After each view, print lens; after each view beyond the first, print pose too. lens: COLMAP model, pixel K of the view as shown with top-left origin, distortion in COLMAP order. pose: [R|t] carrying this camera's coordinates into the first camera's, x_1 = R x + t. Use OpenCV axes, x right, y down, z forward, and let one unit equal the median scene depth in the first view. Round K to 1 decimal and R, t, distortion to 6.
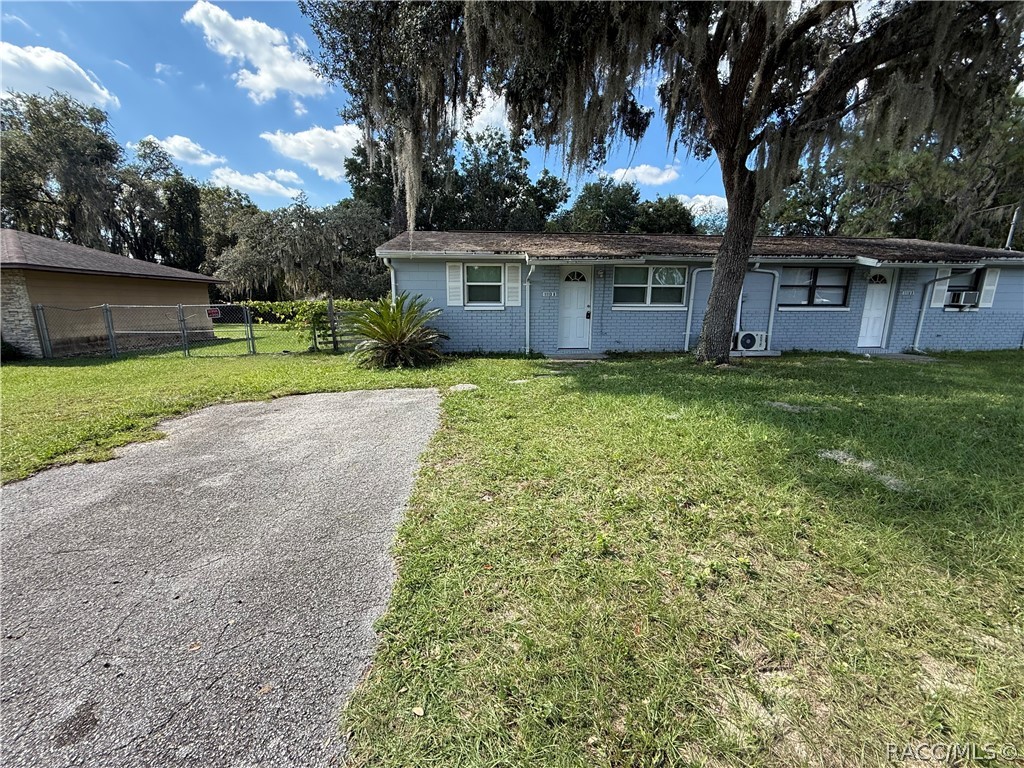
lens RADIAL K [[406.6, 0, 509.2], [0, 406.6, 383.2], [0, 0, 1]] dist [0.000588, -0.000333]
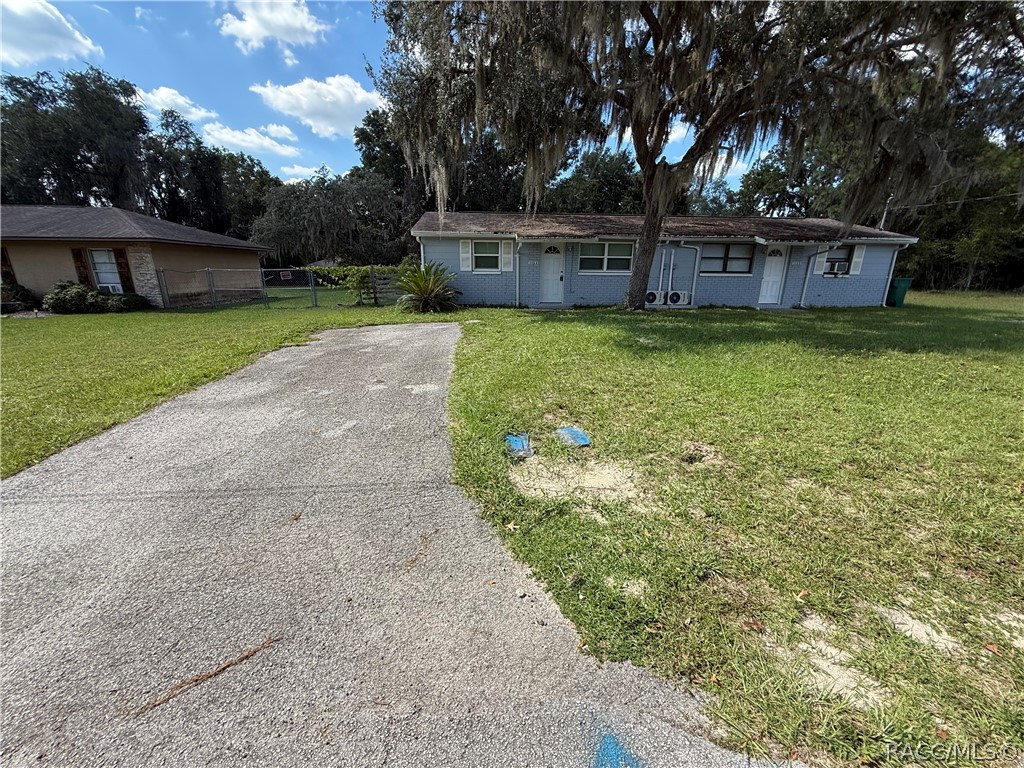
lens RADIAL K [[406.6, 0, 509.2], [0, 406.6, 383.2], [0, 0, 1]] dist [0.000588, -0.000333]
pose [[0.999965, 0.007005, -0.004551, 0.023800], [-0.006619, 0.996791, 0.079777, 0.077159], [0.005096, -0.079745, 0.996802, -0.398374]]
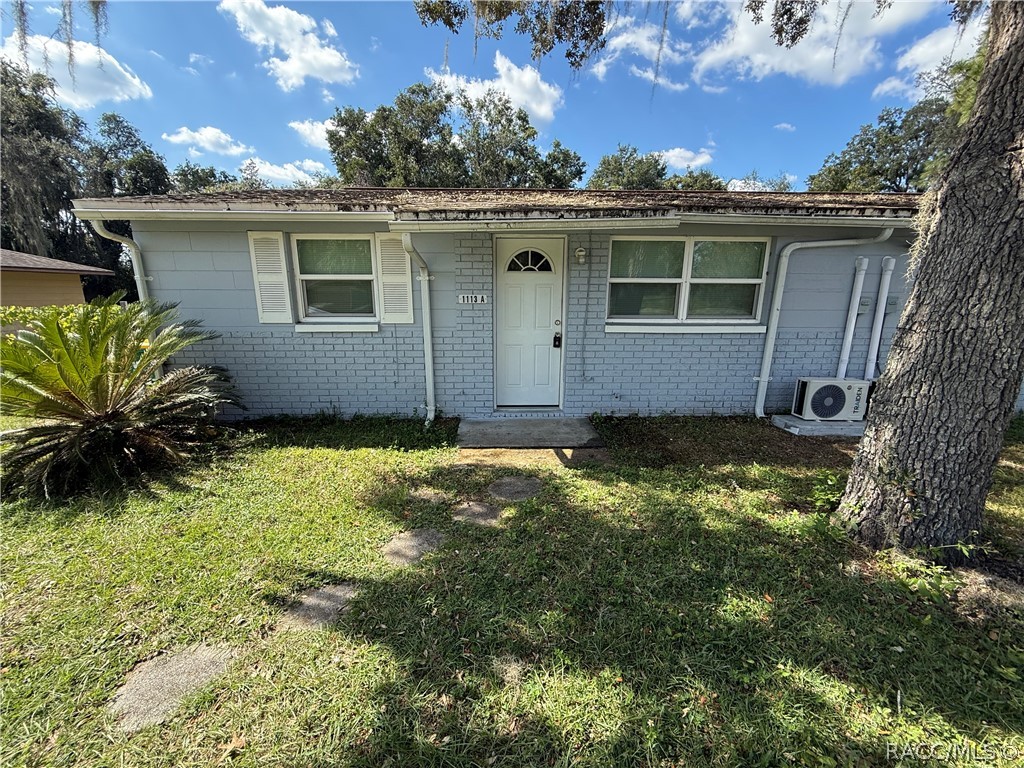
lens RADIAL K [[406.6, 0, 509.2], [0, 406.6, 383.2], [0, 0, 1]] dist [0.000588, -0.000333]
pose [[0.998737, 0.011859, -0.048832, 0.154611], [-0.010618, 0.999616, 0.025605, -0.123014], [0.049117, -0.025054, 0.998479, 0.484911]]
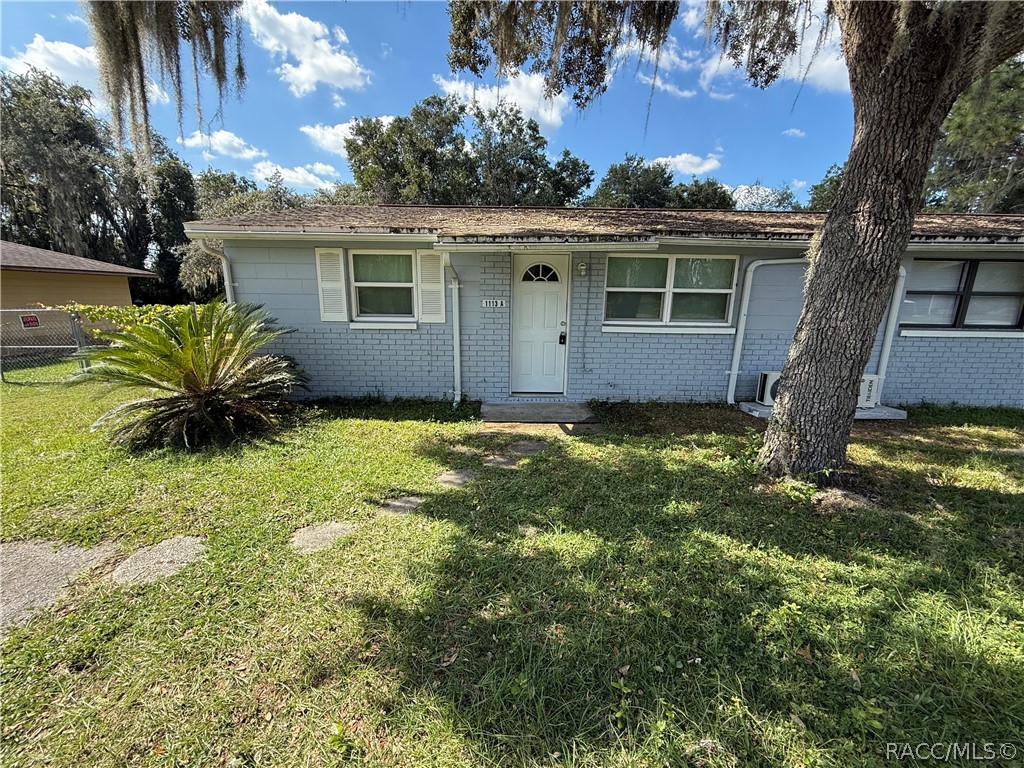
lens RADIAL K [[406.6, 0, 509.2], [0, 406.6, 383.2], [0, 0, 1]] dist [0.000588, -0.000333]
pose [[0.997603, 0.024747, -0.064617, 0.150478], [-0.023648, 0.999563, 0.017708, -0.106505], [0.065027, -0.016138, 0.997753, 0.384397]]
